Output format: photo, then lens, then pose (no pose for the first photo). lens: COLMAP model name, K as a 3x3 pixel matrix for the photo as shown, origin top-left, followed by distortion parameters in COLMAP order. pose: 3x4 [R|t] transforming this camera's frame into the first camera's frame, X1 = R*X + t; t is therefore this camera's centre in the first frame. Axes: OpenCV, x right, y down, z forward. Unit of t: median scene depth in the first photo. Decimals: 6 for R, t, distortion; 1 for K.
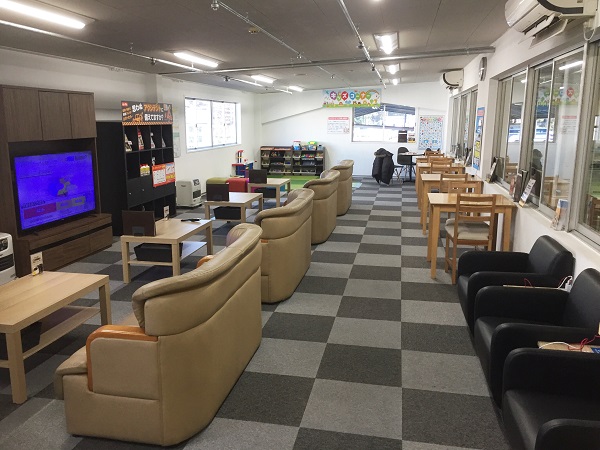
lens RADIAL K [[505.2, 0, 300.0], [0, 505.2, 225.0], [0, 0, 1]] dist [0.006215, 0.001806]
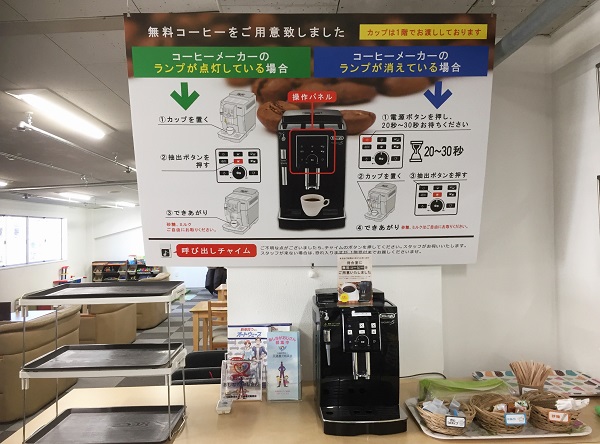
lens RADIAL K [[524.2, 0, 300.0], [0, 524.2, 222.0], [0, 0, 1]] dist [0.066291, -0.002522]
pose [[0.974608, -0.008392, 0.223759, 0.084269], [0.057495, 0.975173, -0.213849, 0.009633], [-0.216410, 0.221284, 0.950894, -0.063409]]
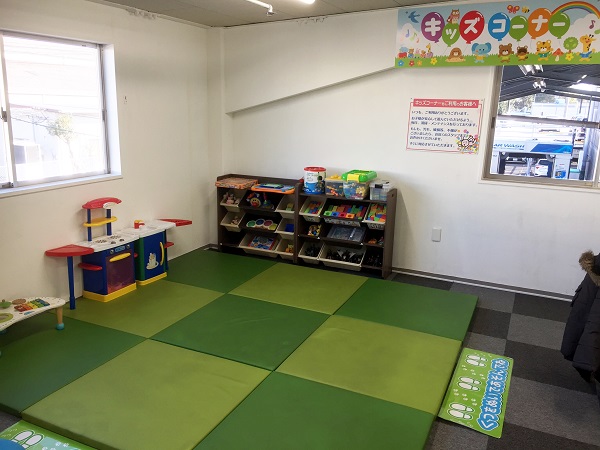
lens RADIAL K [[505.2, 0, 300.0], [0, 505.2, 225.0], [0, 0, 1]] dist [0.006215, 0.001806]
pose [[0.971466, 0.076284, -0.224576, 0.065352], [-0.069711, 0.996878, 0.037065, -0.141515], [0.226702, -0.020352, 0.973752, 0.675254]]
